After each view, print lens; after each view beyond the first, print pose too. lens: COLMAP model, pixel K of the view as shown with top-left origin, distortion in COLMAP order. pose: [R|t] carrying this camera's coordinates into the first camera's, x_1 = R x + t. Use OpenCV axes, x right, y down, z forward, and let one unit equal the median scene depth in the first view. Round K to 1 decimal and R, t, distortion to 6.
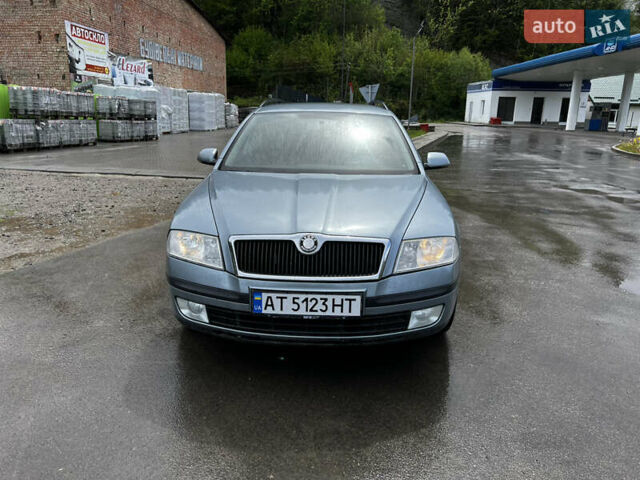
lens RADIAL K [[501.4, 0, 325.6], [0, 501.4, 230.7], [0, 0, 1]] dist [0.068422, -0.070363]
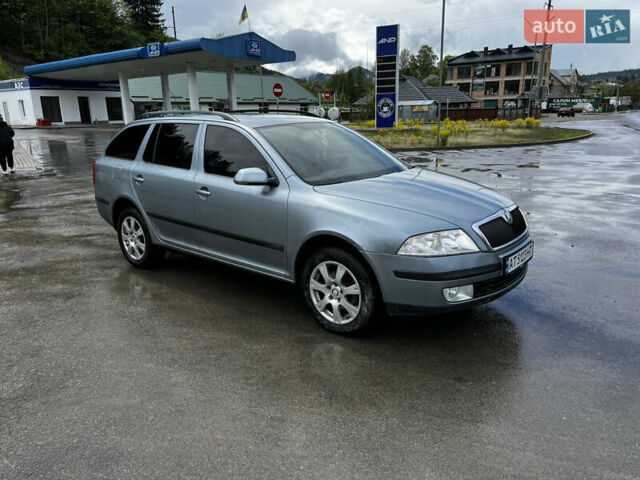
lens RADIAL K [[501.4, 0, 325.6], [0, 501.4, 230.7], [0, 0, 1]] dist [0.068422, -0.070363]
pose [[0.600582, -0.220561, 0.768540, -1.346947], [0.216863, 0.970105, 0.108938, -0.185809], [-0.769592, 0.101242, 0.630459, 0.489058]]
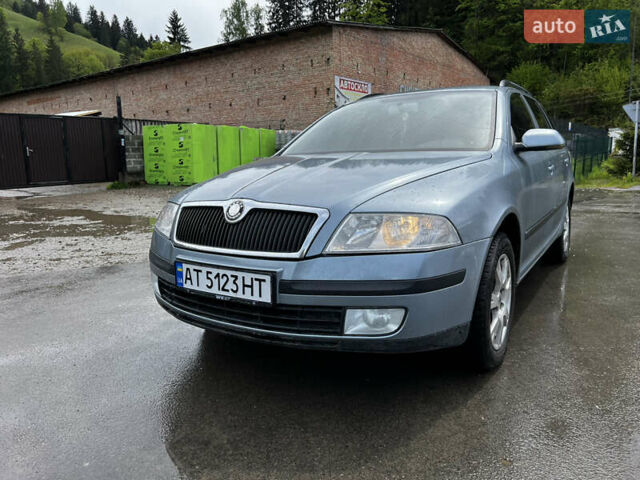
lens RADIAL K [[494.8, 0, 323.4], [0, 494.8, 227.5], [0, 0, 1]] dist [0.067340, -0.064880]
pose [[0.854025, 0.036441, -0.518954, 0.497736], [-0.084036, 0.994106, -0.068489, 0.093978], [0.513399, 0.102103, 0.852054, 0.358222]]
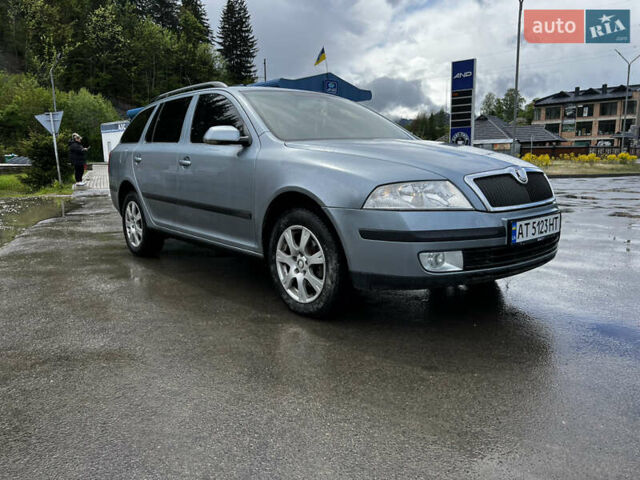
lens RADIAL K [[494.8, 0, 323.4], [0, 494.8, 227.5], [0, 0, 1]] dist [0.067340, -0.064880]
pose [[0.729130, -0.131678, 0.671588, -1.031865], [0.193829, 0.980868, -0.018117, 0.071683], [-0.656354, 0.143382, 0.740703, 0.474983]]
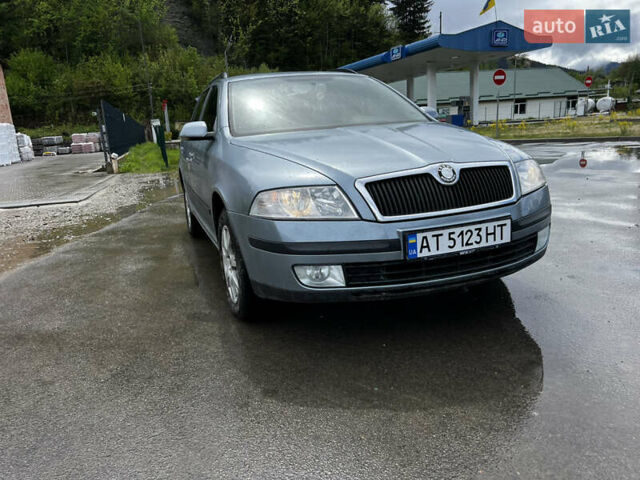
lens RADIAL K [[492.9, 0, 320.0], [0, 492.9, 240.0], [0, 0, 1]] dist [0.069643, -0.074384]
pose [[0.922235, -0.165193, 0.349562, -0.545153], [0.172282, 0.984987, 0.010951, 0.090335], [-0.346123, 0.050124, 0.936849, 0.243156]]
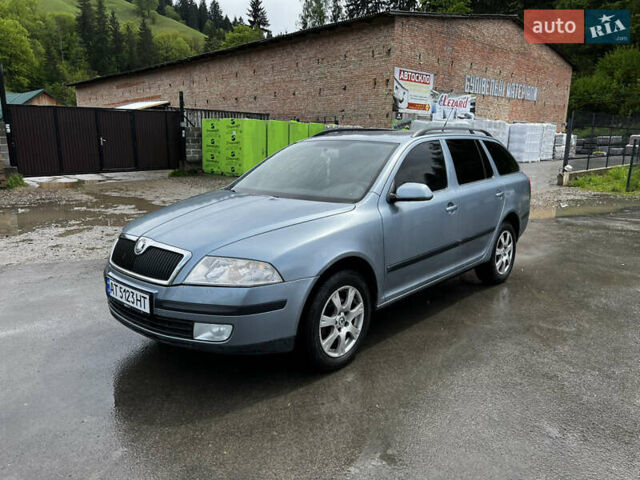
lens RADIAL K [[501.4, 0, 325.6], [0, 501.4, 230.7], [0, 0, 1]] dist [0.068422, -0.070363]
pose [[0.762862, 0.103899, -0.638159, 1.022873], [-0.142708, 0.989720, -0.009457, -0.059036], [0.630616, 0.098285, 0.769847, 0.329213]]
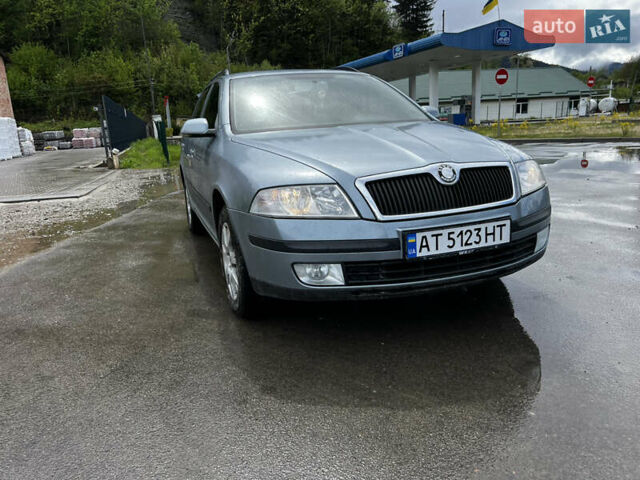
lens RADIAL K [[492.9, 0, 320.0], [0, 492.9, 240.0], [0, 0, 1]] dist [0.069643, -0.074384]
pose [[0.924128, -0.156981, 0.348346, -0.545201], [0.161672, 0.986719, 0.015762, 0.088944], [-0.346194, 0.041752, 0.937234, 0.240286]]
